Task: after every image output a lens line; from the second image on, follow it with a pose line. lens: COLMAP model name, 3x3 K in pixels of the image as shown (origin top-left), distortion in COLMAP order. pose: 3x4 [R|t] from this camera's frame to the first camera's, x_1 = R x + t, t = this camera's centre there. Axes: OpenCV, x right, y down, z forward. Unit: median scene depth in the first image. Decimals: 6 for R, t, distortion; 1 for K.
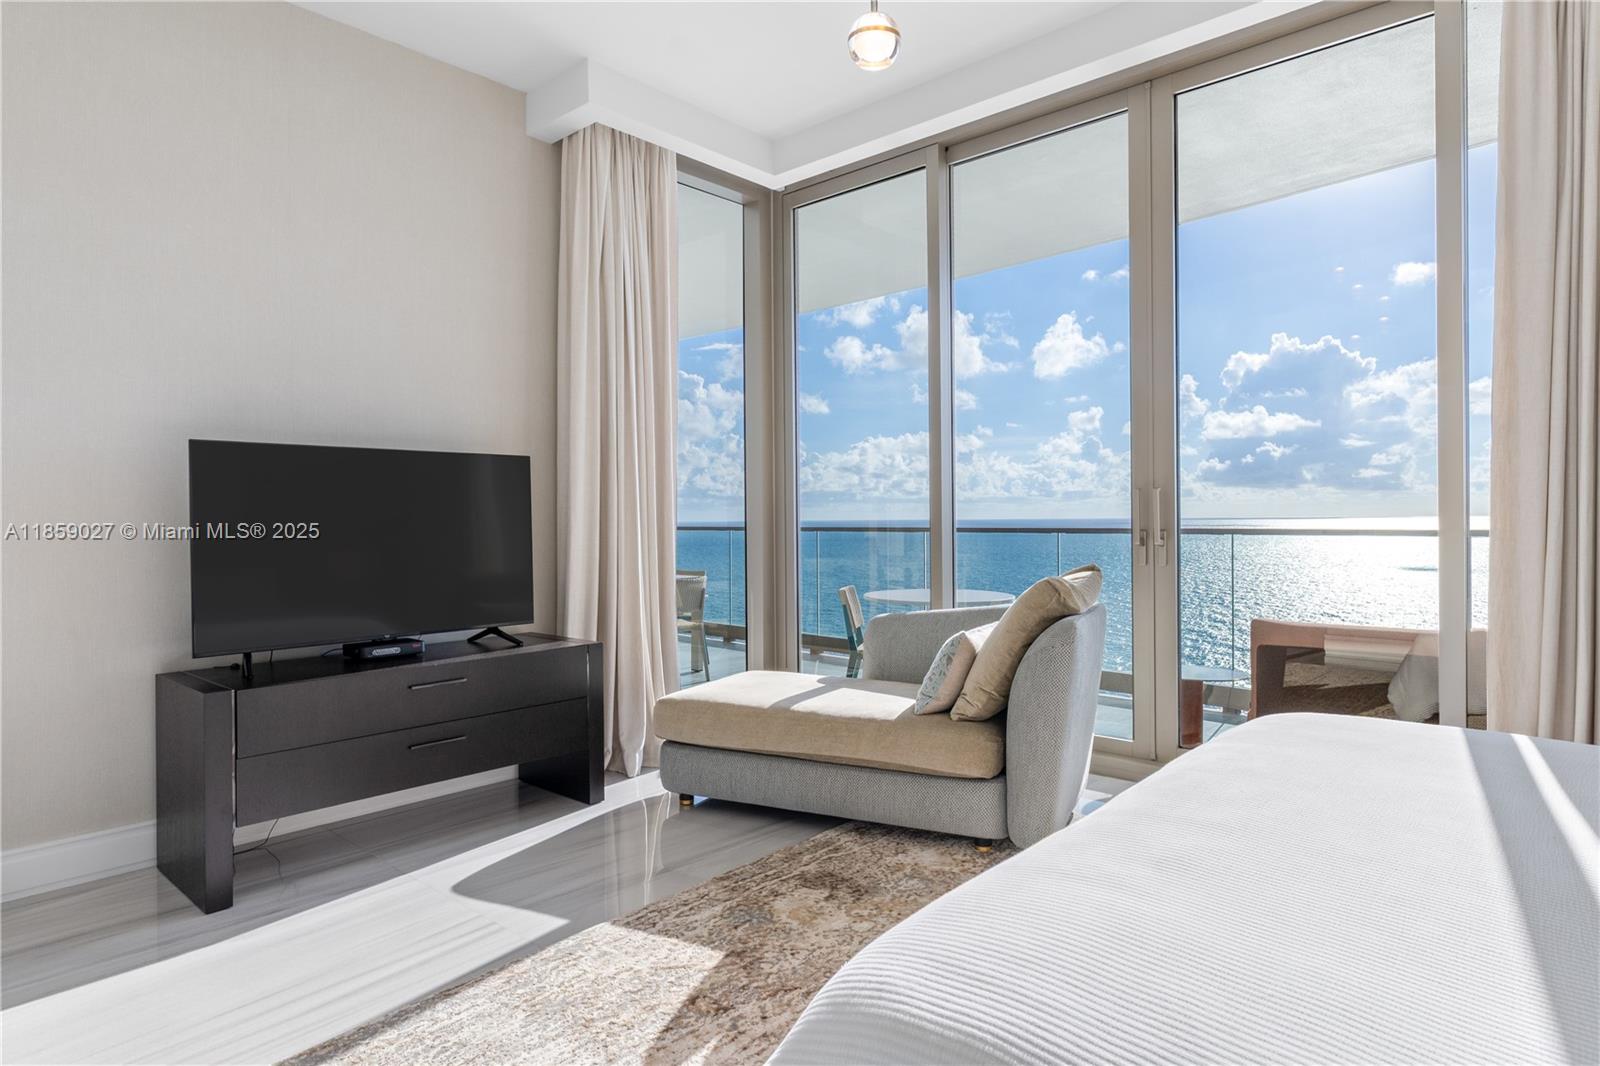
lens RADIAL K [[906.8, 0, 803.6], [0, 906.8, 525.8], [0, 0, 1]] dist [0.000780, 0.000063]
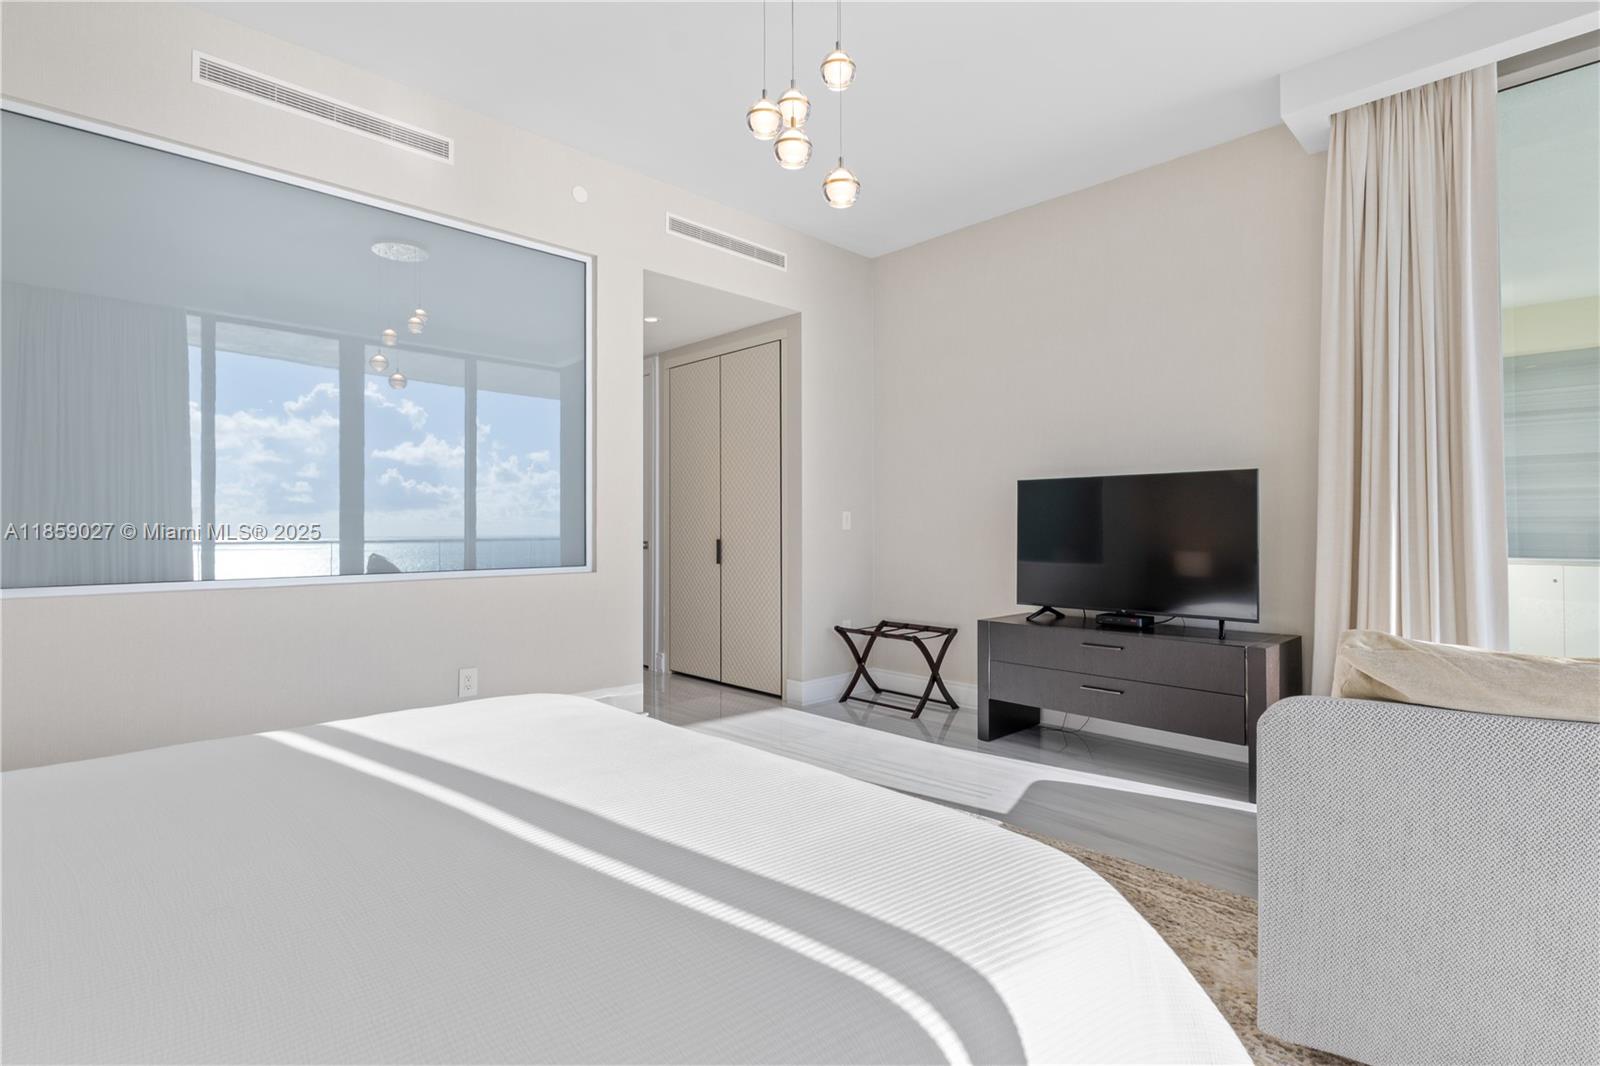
lens RADIAL K [[763.5, 0, 807.6], [0, 763.5, 549.4], [0, 0, 1]] dist [-0.000168, -0.000492]
pose [[-0.056744, 0.045122, -0.997369, 0.780069], [-0.004894, 0.998954, 0.045472, -0.025878], [0.998377, 0.007462, -0.056464, 0.631278]]
